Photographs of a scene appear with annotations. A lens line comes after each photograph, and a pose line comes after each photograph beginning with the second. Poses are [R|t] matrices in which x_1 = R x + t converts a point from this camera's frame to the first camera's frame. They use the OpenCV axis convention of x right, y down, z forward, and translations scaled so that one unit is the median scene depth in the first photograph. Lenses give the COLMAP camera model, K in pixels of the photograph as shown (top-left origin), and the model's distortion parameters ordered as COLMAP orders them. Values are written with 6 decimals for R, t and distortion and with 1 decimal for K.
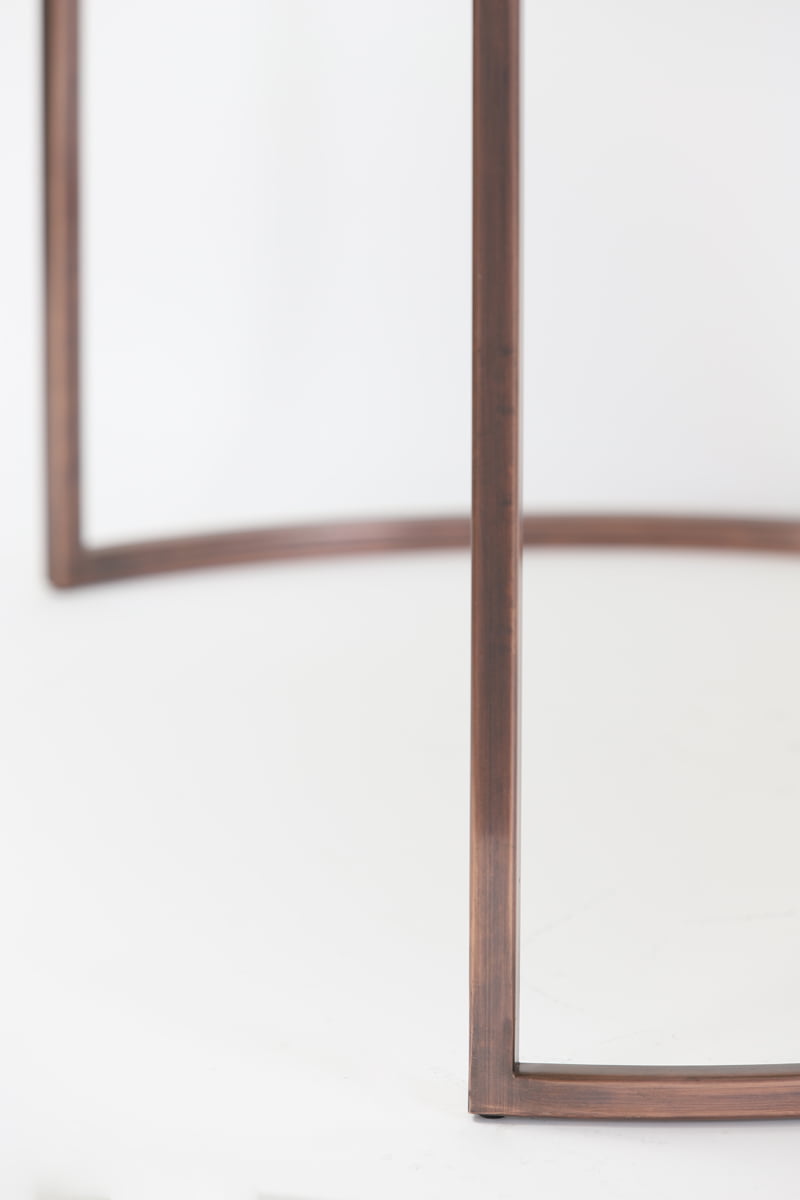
lens RADIAL K [[7283.2, 0, 394.0], [0, 7283.2, 599.7], [0, 0, 1]] dist [-6.160305, 0.000000]
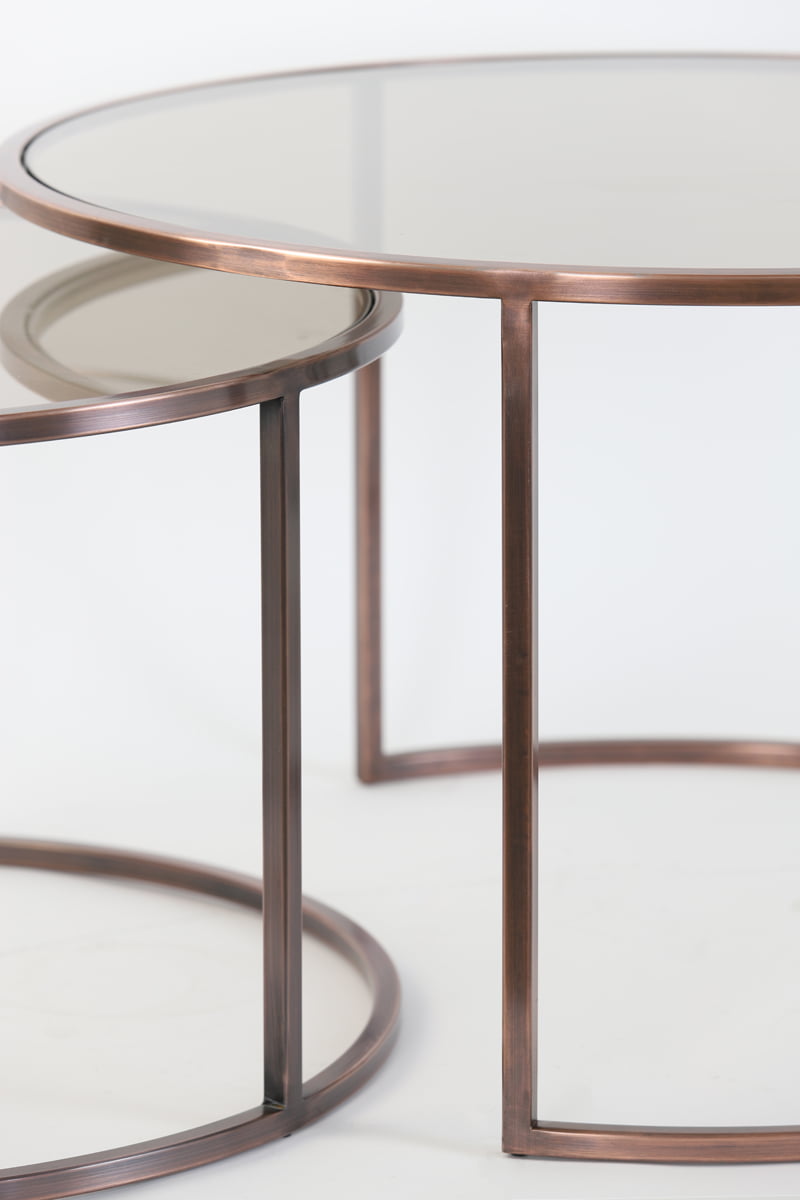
lens RADIAL K [[5309.8, 0, 404.3], [0, 5309.8, 599.9], [0, 0, 1]] dist [0.245997, 0.000000]
pose [[0.999969, -0.000188, -0.007813, -0.002051], [-0.000056, 0.999513, -0.031195, -0.013506], [0.007815, 0.031194, 0.999483, -0.192904]]
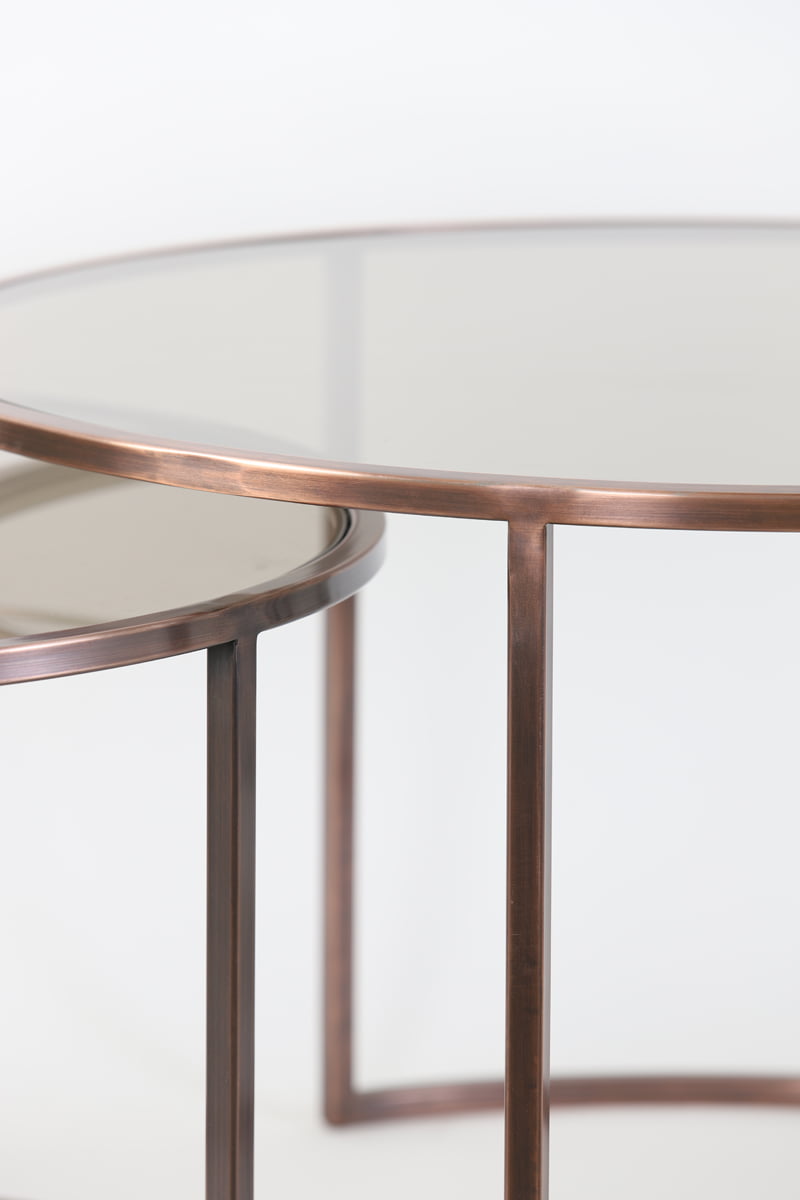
lens RADIAL K [[6968.2, 0, 397.3], [0, 6968.2, 599.7], [0, 0, 1]] dist [0.118361, 0.000000]
pose [[0.999951, 0.008496, -0.005169, -0.003532], [-0.008877, 0.996841, -0.078925, 0.000525], [0.004482, 0.078967, 0.996867, -0.294239]]
